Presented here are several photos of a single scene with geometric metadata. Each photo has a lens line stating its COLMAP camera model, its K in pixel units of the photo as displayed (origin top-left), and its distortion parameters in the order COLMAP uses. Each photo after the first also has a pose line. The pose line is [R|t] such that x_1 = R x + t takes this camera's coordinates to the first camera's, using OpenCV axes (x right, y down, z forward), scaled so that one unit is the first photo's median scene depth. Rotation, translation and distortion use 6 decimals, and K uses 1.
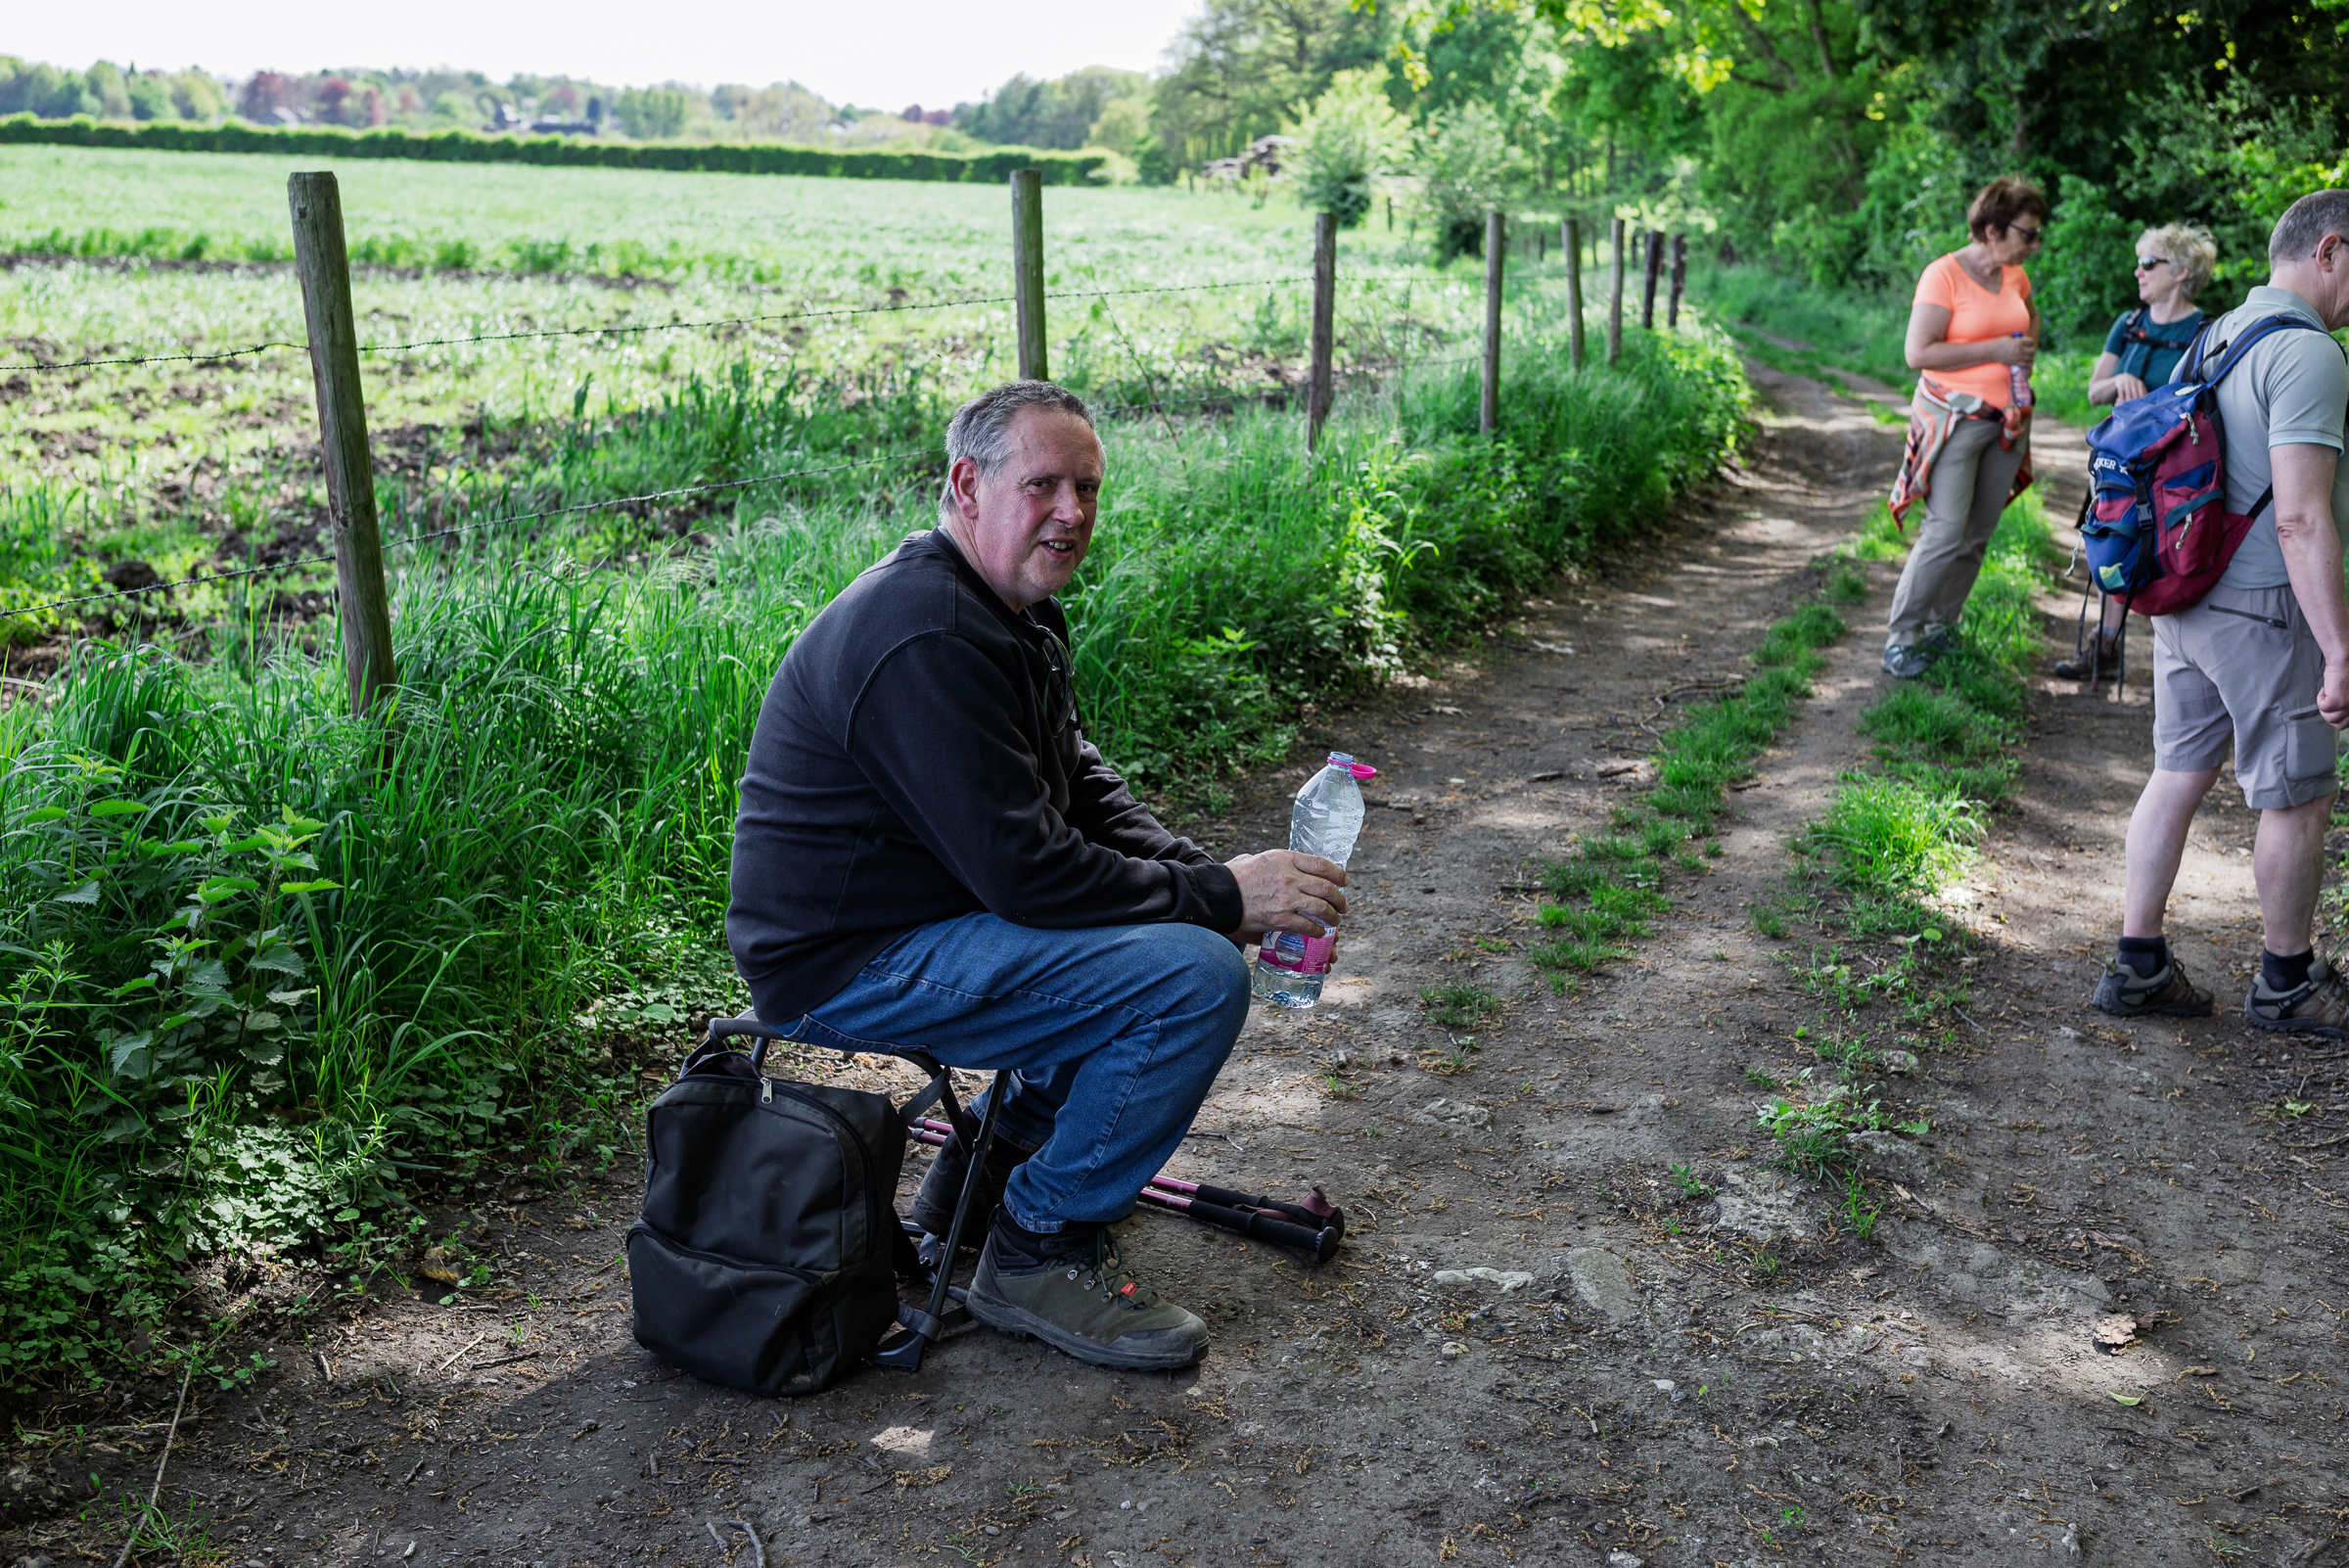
lens RADIAL K [[2732.5, 0, 1181.7], [0, 2732.5, 786.0], [0, 0, 1]] dist [0.009725, 0.000000]
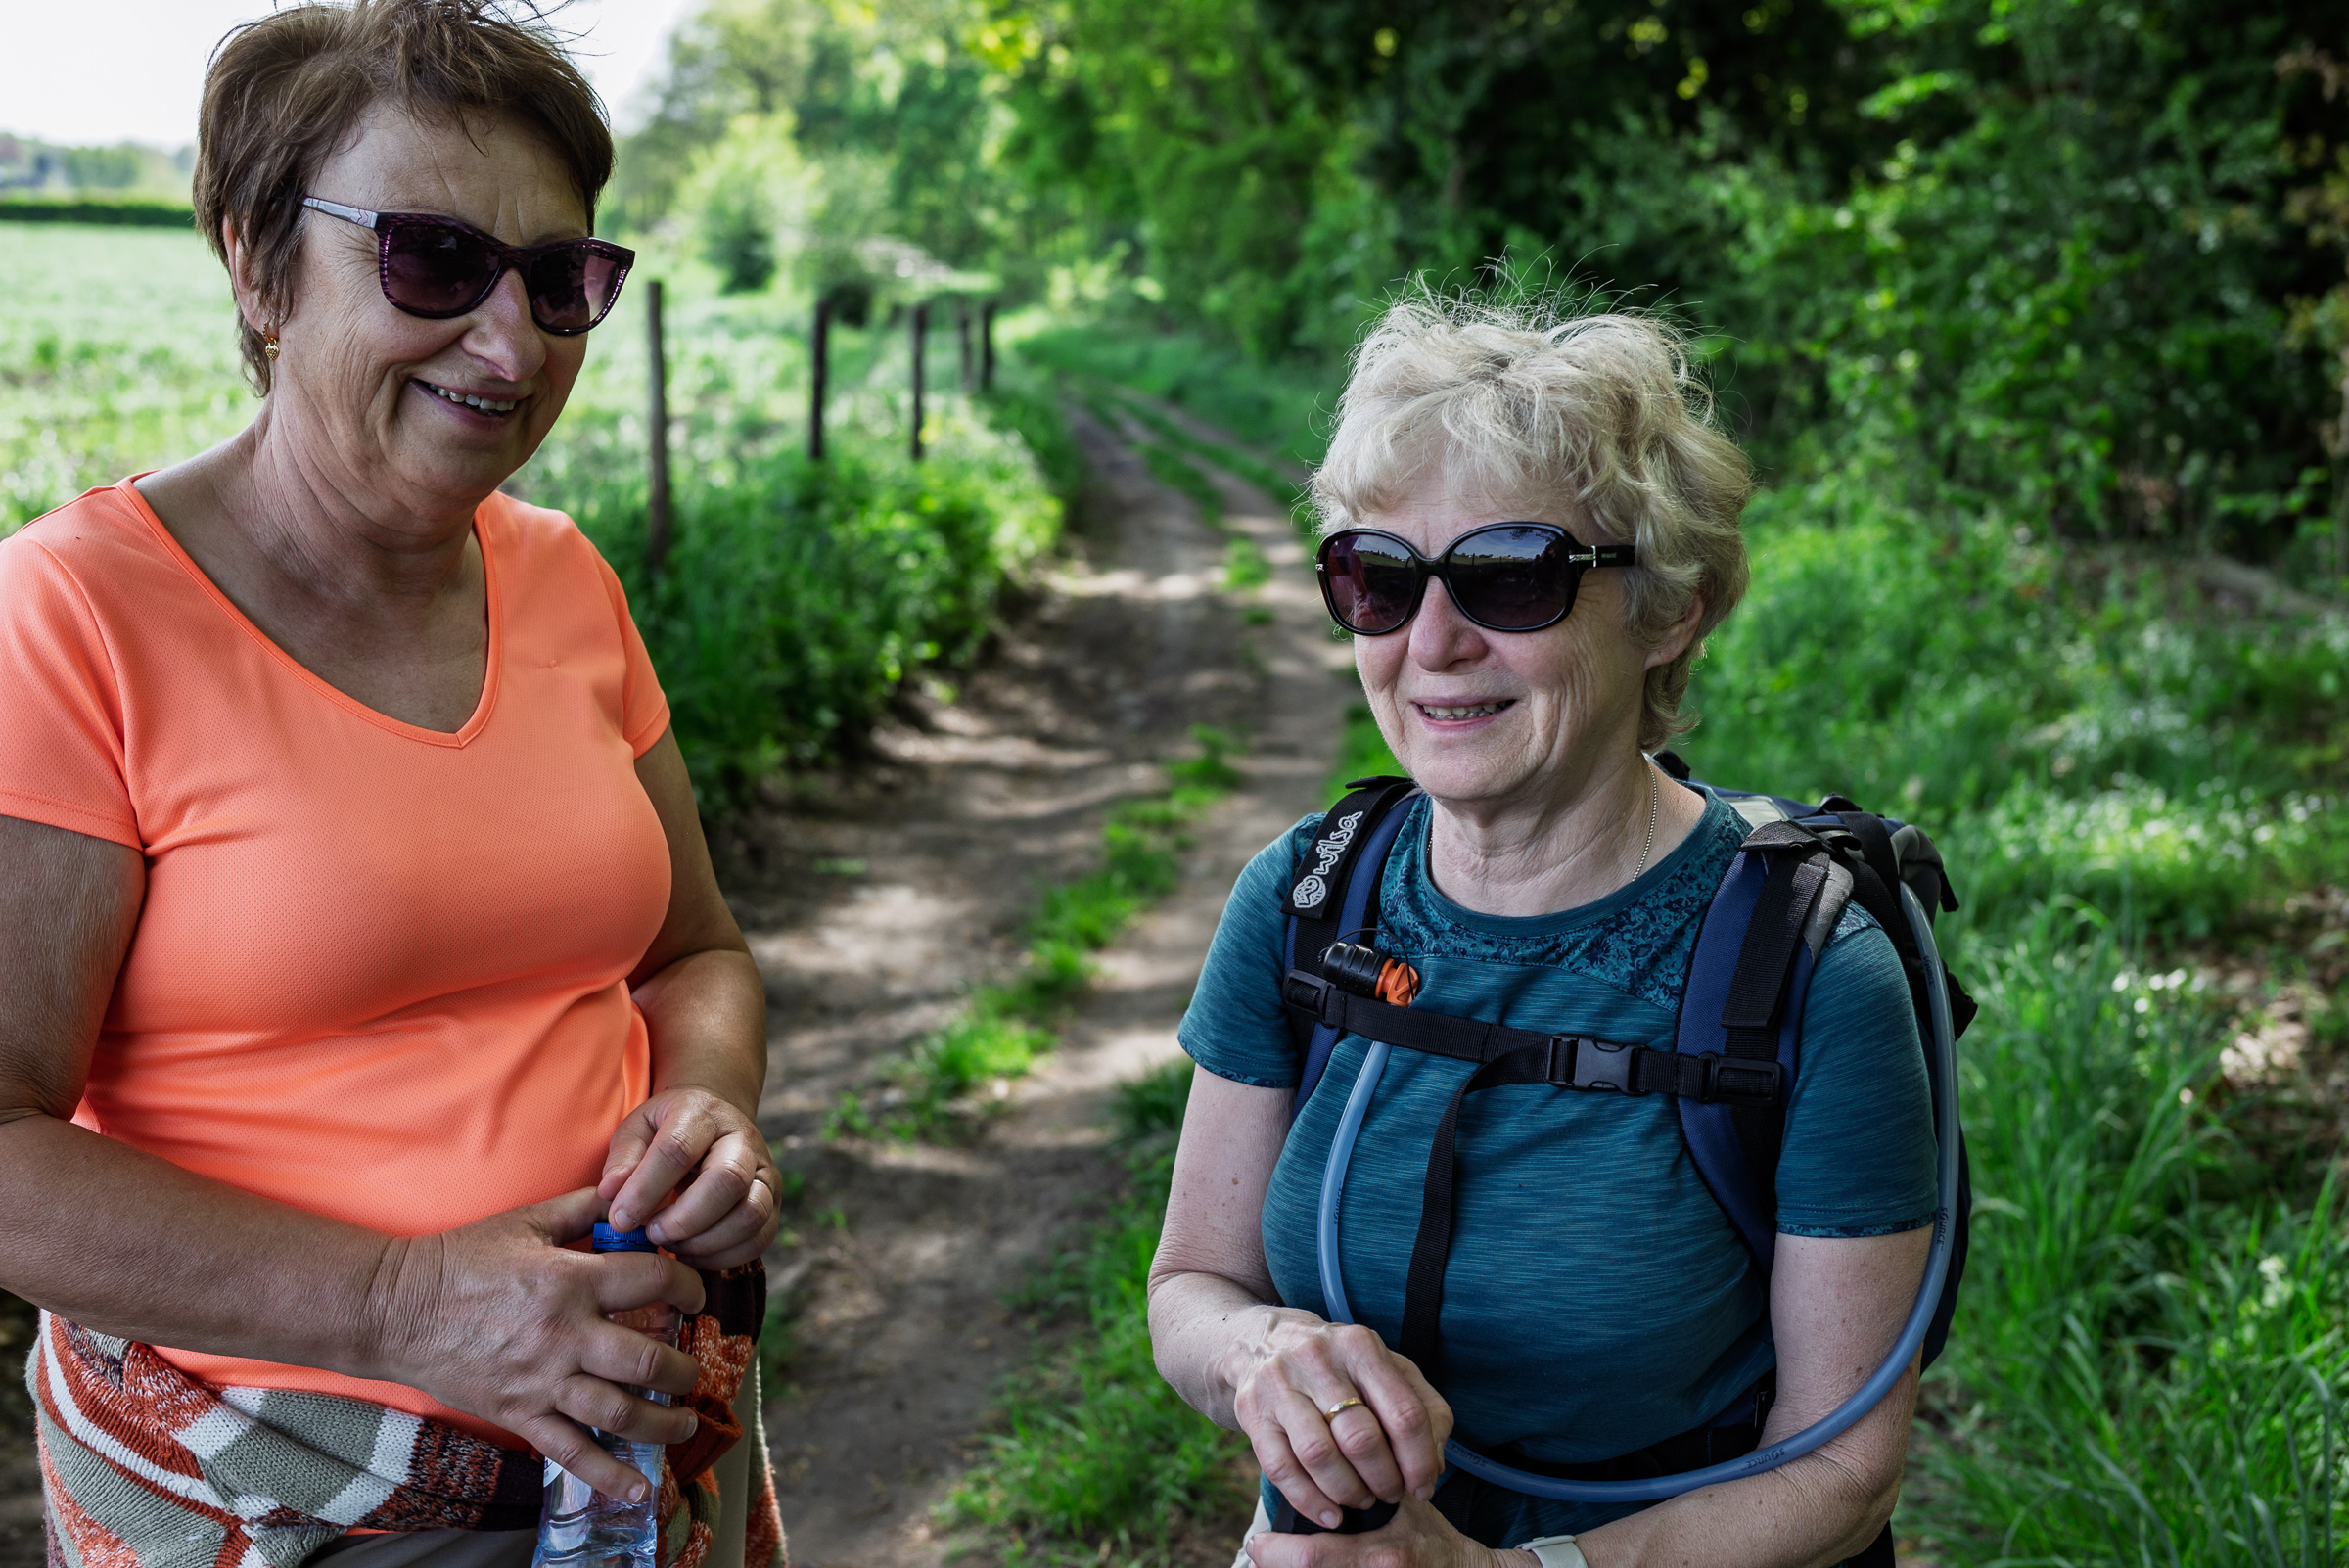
lens RADIAL K [[2732.5, 0, 1174.8], [0, 2732.5, 782.6], [0, 0, 1]] dist [0.009725, 0.000000]
pose [[0.984838, -0.027604, 0.171268, 0.072040], [0.031669, 0.999277, -0.021045, -0.040489], [-0.170563, 0.026150, 0.985000, 0.196075]]
